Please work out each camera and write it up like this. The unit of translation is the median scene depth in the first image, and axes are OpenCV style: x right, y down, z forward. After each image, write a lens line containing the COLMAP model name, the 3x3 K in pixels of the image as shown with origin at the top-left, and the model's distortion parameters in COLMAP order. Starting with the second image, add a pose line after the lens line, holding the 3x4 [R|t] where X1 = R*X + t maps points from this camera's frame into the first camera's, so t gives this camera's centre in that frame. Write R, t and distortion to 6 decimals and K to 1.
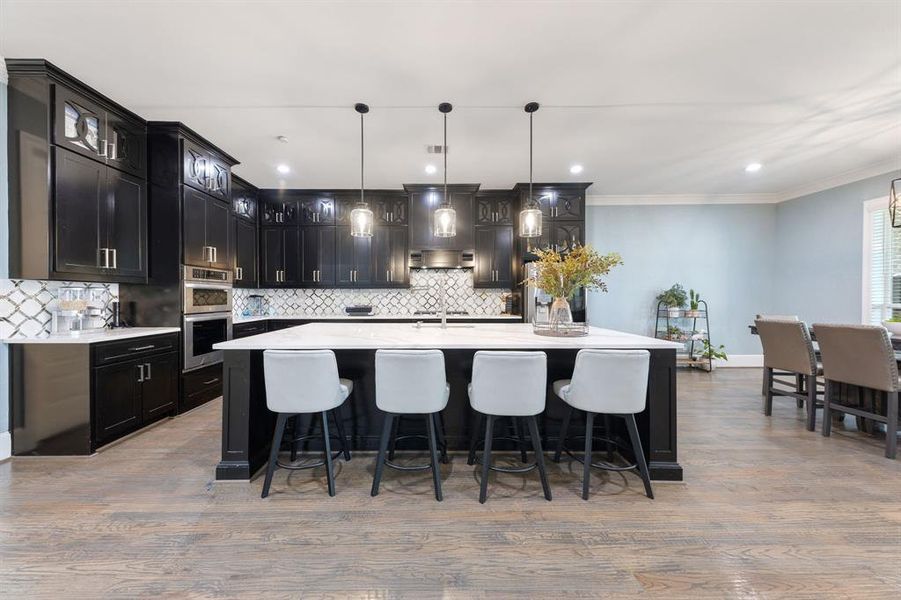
lens RADIAL K [[316.1, 0, 441.7], [0, 316.1, 298.9], [0, 0, 1]] dist [0.001443, -0.000103]
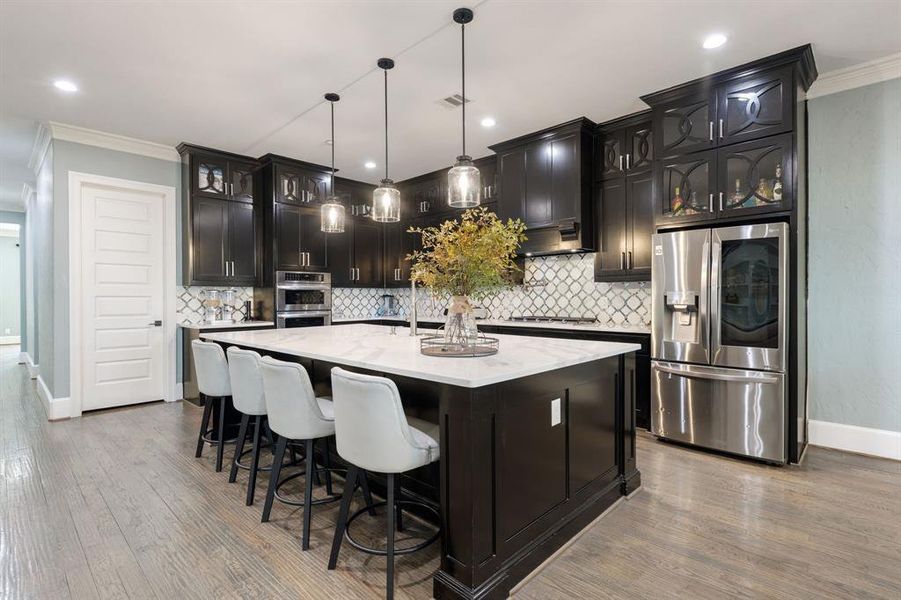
lens RADIAL K [[440.6, 0, 455.5], [0, 440.6, 298.9], [0, 0, 1]] dist [0.001777, 0.000034]
pose [[0.714244, 0.000933, -0.699896, 0.829259], [-0.000925, 0.999999, 0.000389, 0.000102], [0.699896, 0.000370, 0.714244, 0.280217]]
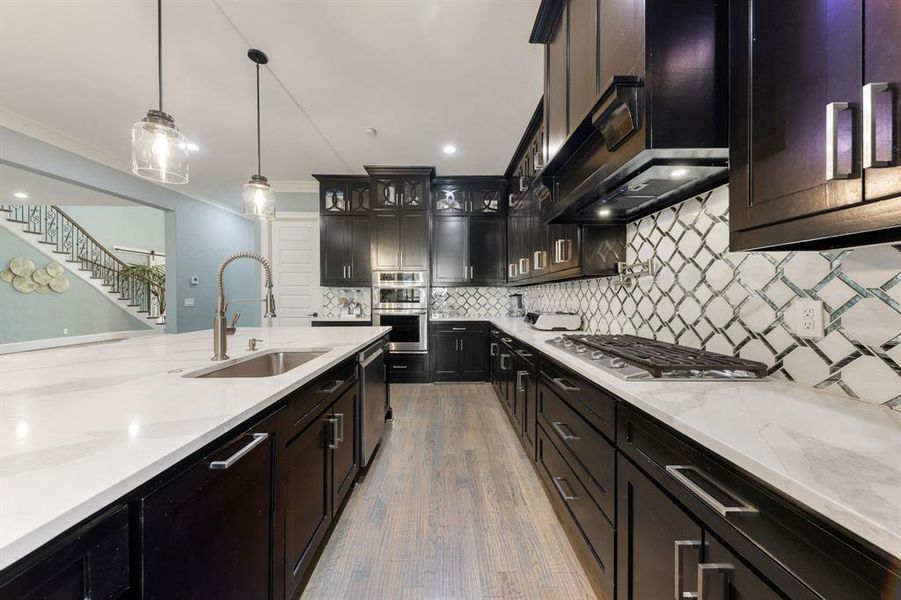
lens RADIAL K [[316.1, 0, 441.7], [0, 316.1, 298.9], [0, 0, 1]] dist [0.001443, -0.000103]
pose [[-0.030491, 0.009020, -0.999494, 0.490128], [-0.008722, 0.999919, 0.009290, -0.006513], [0.999497, 0.009001, -0.030410, 1.317418]]
